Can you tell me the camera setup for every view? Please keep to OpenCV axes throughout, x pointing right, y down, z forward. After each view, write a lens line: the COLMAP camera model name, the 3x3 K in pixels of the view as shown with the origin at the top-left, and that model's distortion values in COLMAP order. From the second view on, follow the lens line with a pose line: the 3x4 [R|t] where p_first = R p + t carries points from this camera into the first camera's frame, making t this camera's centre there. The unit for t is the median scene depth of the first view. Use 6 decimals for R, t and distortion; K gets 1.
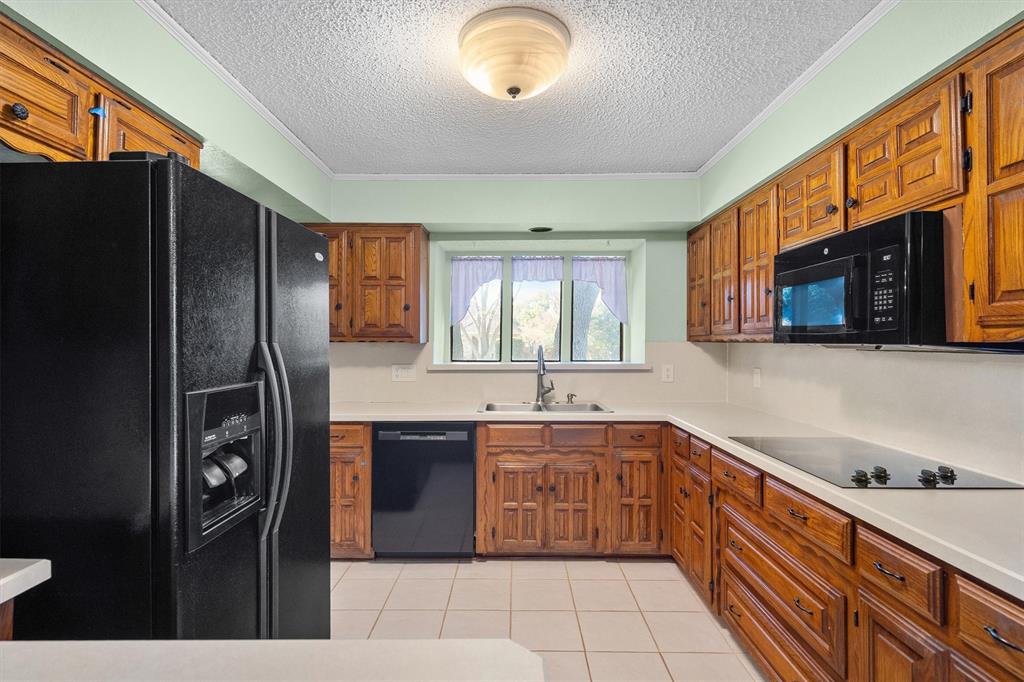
lens RADIAL K [[493.5, 0, 506.3], [0, 493.5, 342.7], [0, 0, 1]] dist [0.000581, 0.000207]
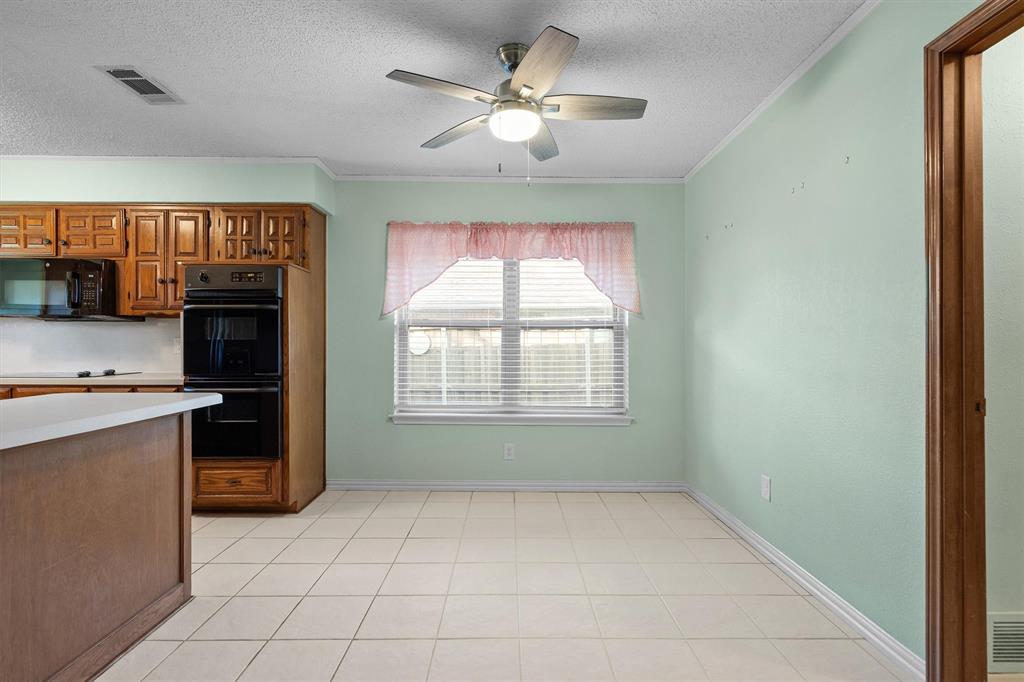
lens RADIAL K [[445.2, 0, 511.7], [0, 445.2, 353.0], [0, 0, 1]] dist [-0.000568, -0.000005]
pose [[-0.017080, -0.013666, 0.999761, -1.273786], [-0.003950, 0.999900, 0.013601, 0.141119], [-0.999846, -0.003716, -0.017132, -0.863520]]
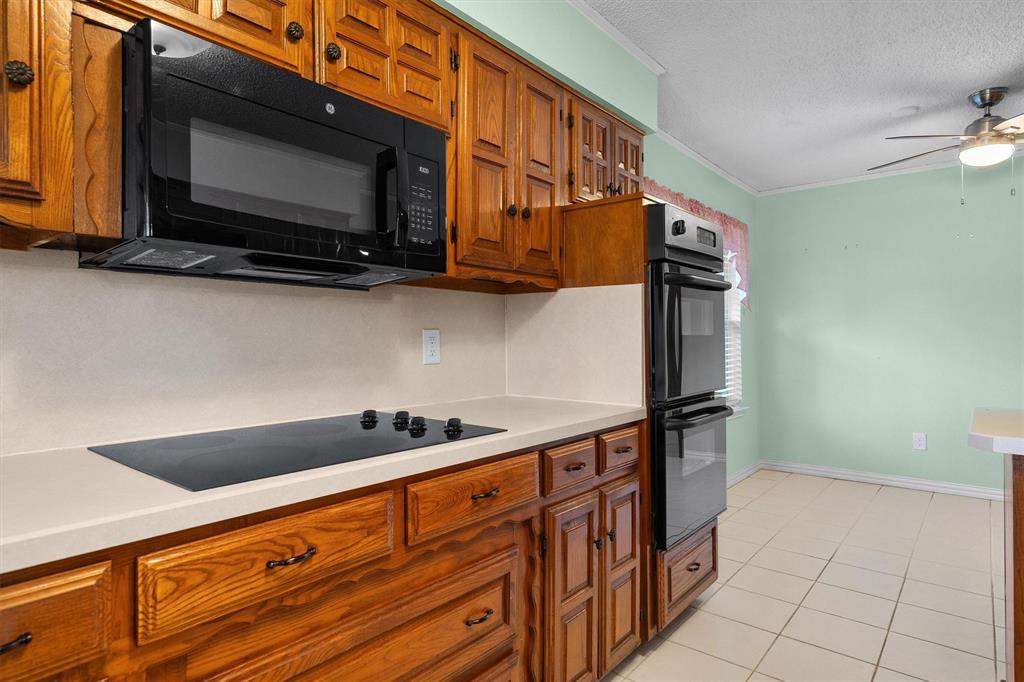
lens RADIAL K [[577.8, 0, 510.0], [0, 577.8, 334.9], [0, 0, 1]] dist [0.002092, 0.000875]
pose [[-0.780283, -0.001261, 0.625425, 0.027070], [-0.004221, 0.999986, -0.003249, 0.118005], [-0.625412, -0.005175, -0.780278, 1.707811]]
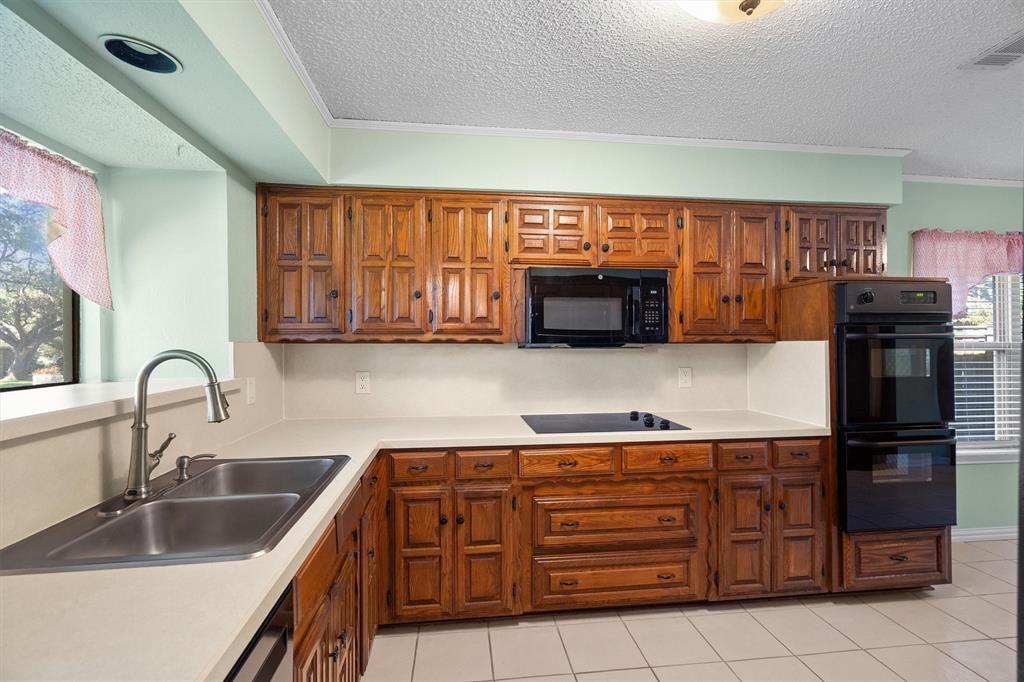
lens RADIAL K [[473.5, 0, 512.0], [0, 473.5, 341.0], [0, 0, 1]] dist [-0.001301, 0.000866]
pose [[-0.131575, -0.001125, 0.991306, -0.780371], [0.001280, 0.999998, 0.001305, -0.007876], [-0.991305, 0.001440, -0.131573, 1.713255]]
